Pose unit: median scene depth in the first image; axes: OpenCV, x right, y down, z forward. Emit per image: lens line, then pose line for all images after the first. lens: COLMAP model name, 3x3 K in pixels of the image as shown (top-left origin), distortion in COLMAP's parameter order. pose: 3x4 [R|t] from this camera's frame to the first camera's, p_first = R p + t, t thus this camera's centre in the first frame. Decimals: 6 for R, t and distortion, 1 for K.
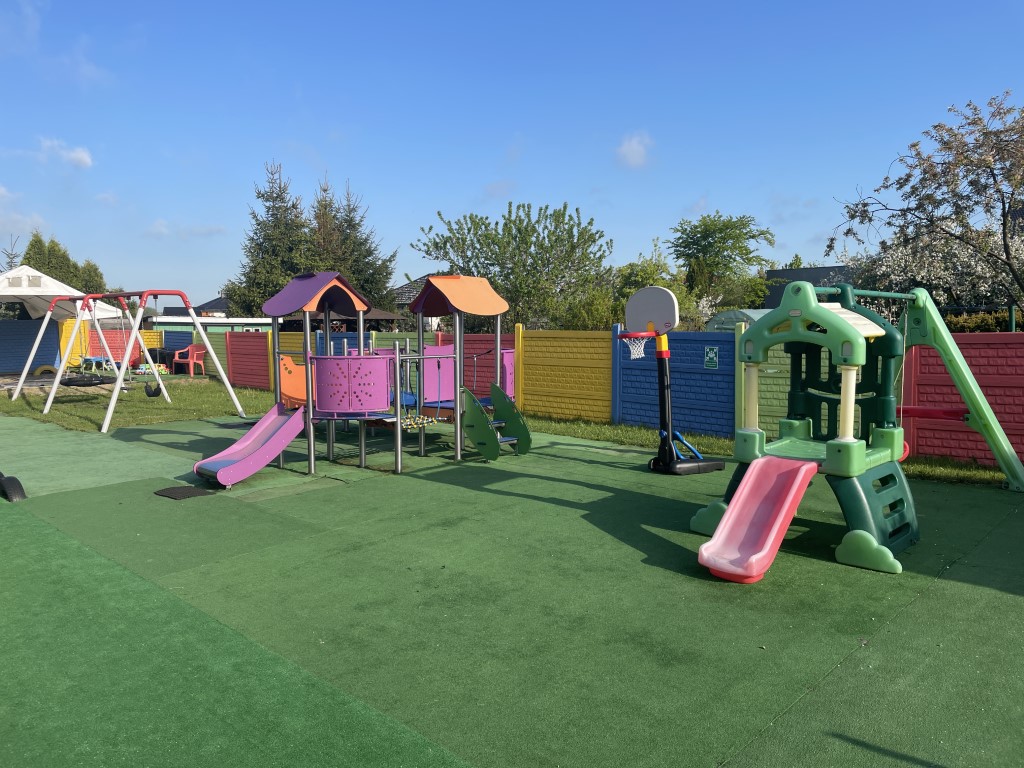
lens RADIAL K [[774.8, 0, 518.6], [0, 774.8, 373.1], [0, 0, 1]] dist [0.095282, -0.130509]
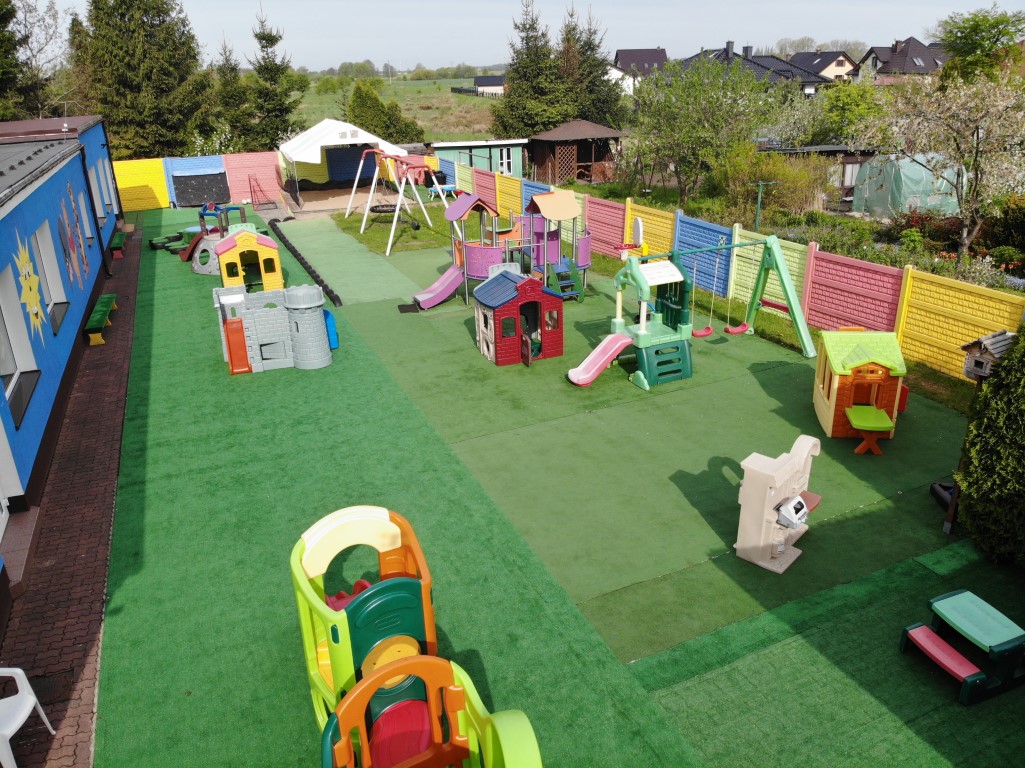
lens RADIAL K [[756.1, 0, 525.7], [0, 756.1, 395.5], [0, 0, 1]] dist [0.009442, -0.095625]
pose [[0.930805, 0.135093, -0.339634, 0.242551], [-0.014659, 0.942242, 0.334611, -0.127340], [0.365221, -0.306479, 0.879025, -0.296479]]
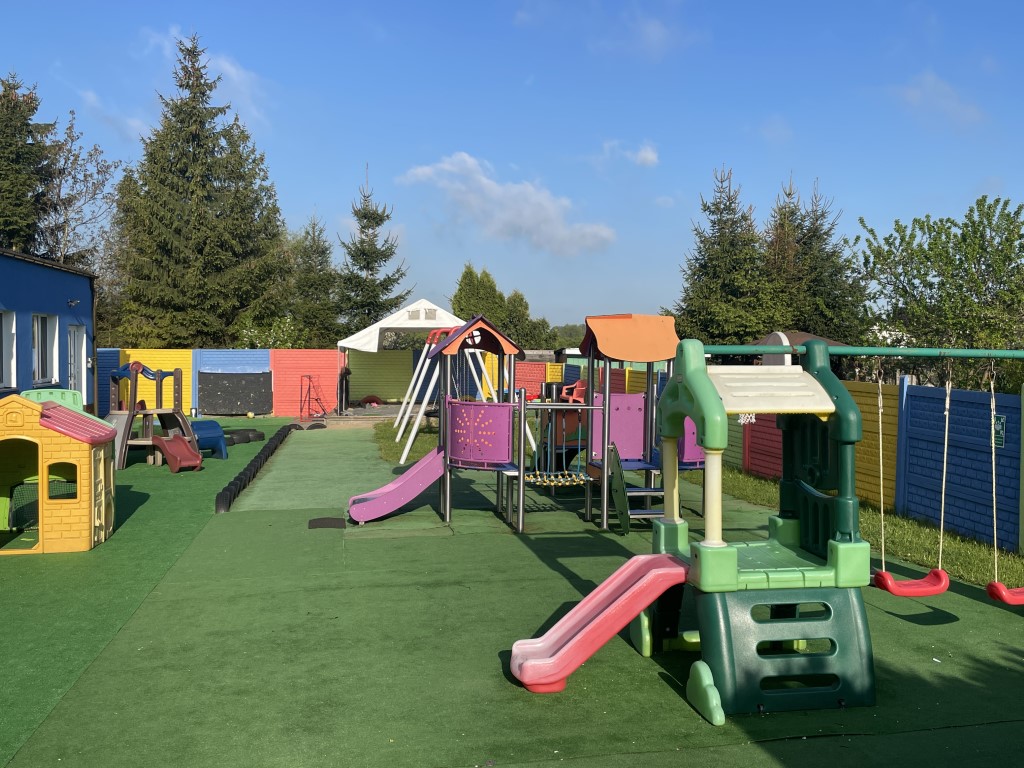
lens RADIAL K [[986.2, 0, 521.1], [0, 986.2, 377.9], [0, 0, 1]] dist [0.063961, 0.000000]
pose [[0.808393, 0.035302, -0.587584, 0.235268], [-0.057822, 0.998135, -0.019584, -0.013795], [0.585797, 0.049807, 0.808926, 0.024735]]
